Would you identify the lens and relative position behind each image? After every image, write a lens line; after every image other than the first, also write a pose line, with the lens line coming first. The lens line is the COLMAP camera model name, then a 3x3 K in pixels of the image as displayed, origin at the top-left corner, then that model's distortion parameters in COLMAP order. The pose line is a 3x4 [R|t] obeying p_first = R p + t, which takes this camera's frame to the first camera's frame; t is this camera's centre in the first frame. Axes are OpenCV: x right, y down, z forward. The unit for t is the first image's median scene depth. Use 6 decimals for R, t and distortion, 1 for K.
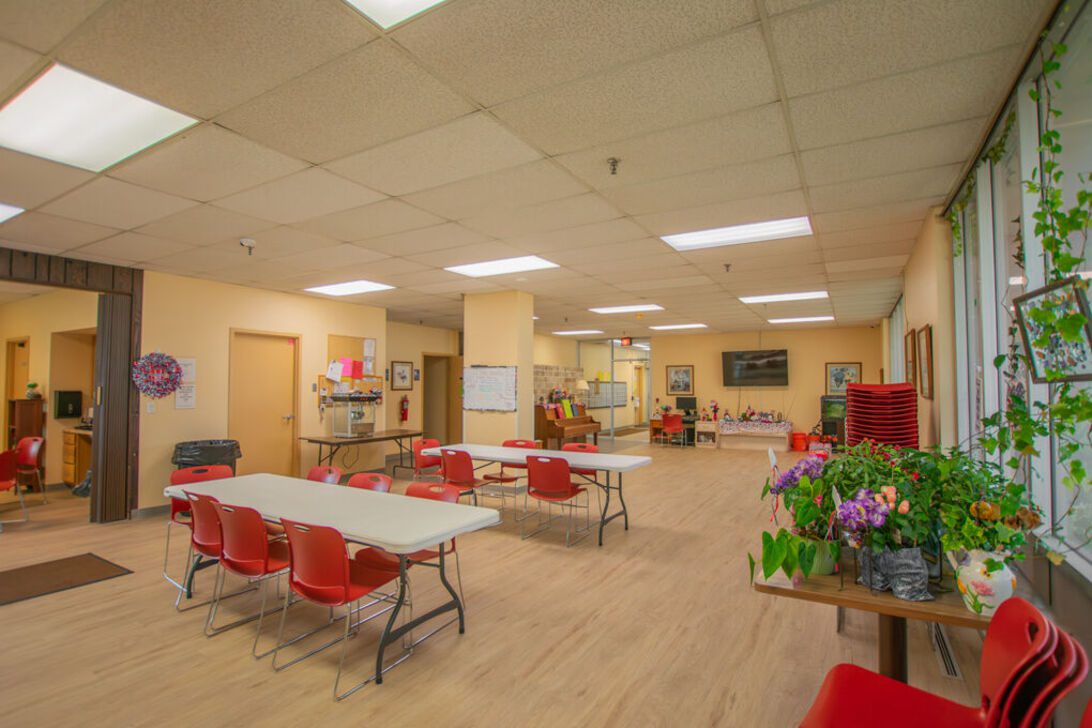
lens RADIAL K [[521.0, 0, 545.4], [0, 521.0, 367.0], [0, 0, 1]] dist [0.000152, 0.000008]
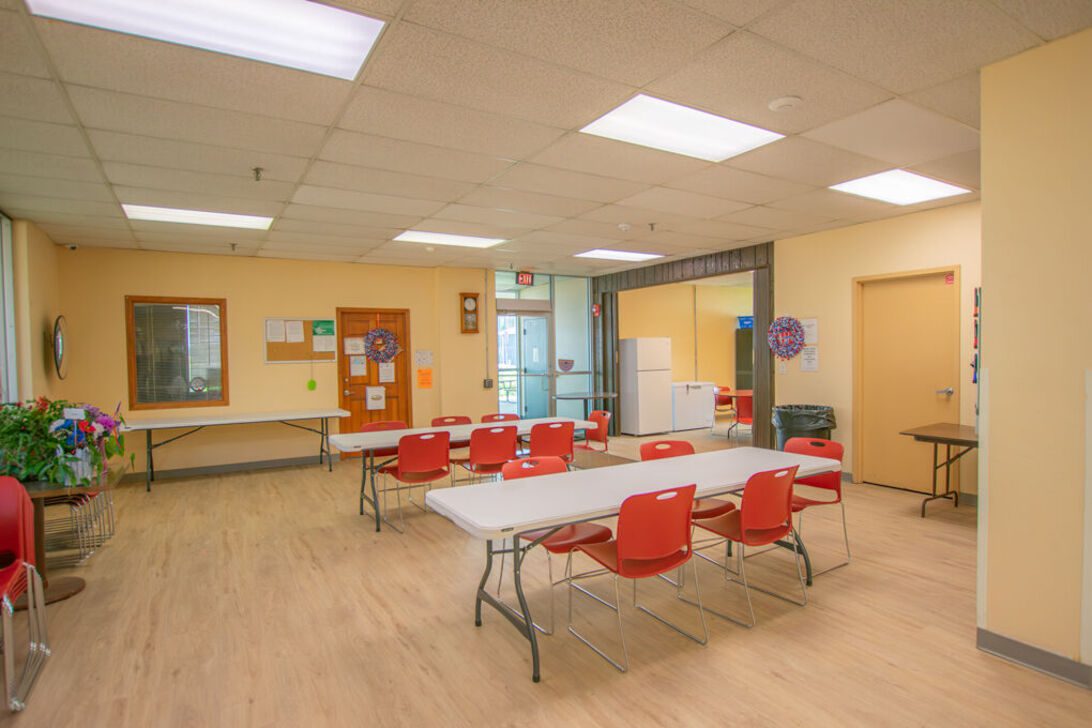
lens RADIAL K [[573.6, 0, 545.8], [0, 573.6, 367.2], [0, 0, 1]] dist [-0.003118, -0.000138]
pose [[-0.468121, 0.031124, -0.883116, 0.737322], [0.049734, 0.998723, 0.008835, 0.058756], [0.882264, -0.039786, -0.469072, 1.614298]]
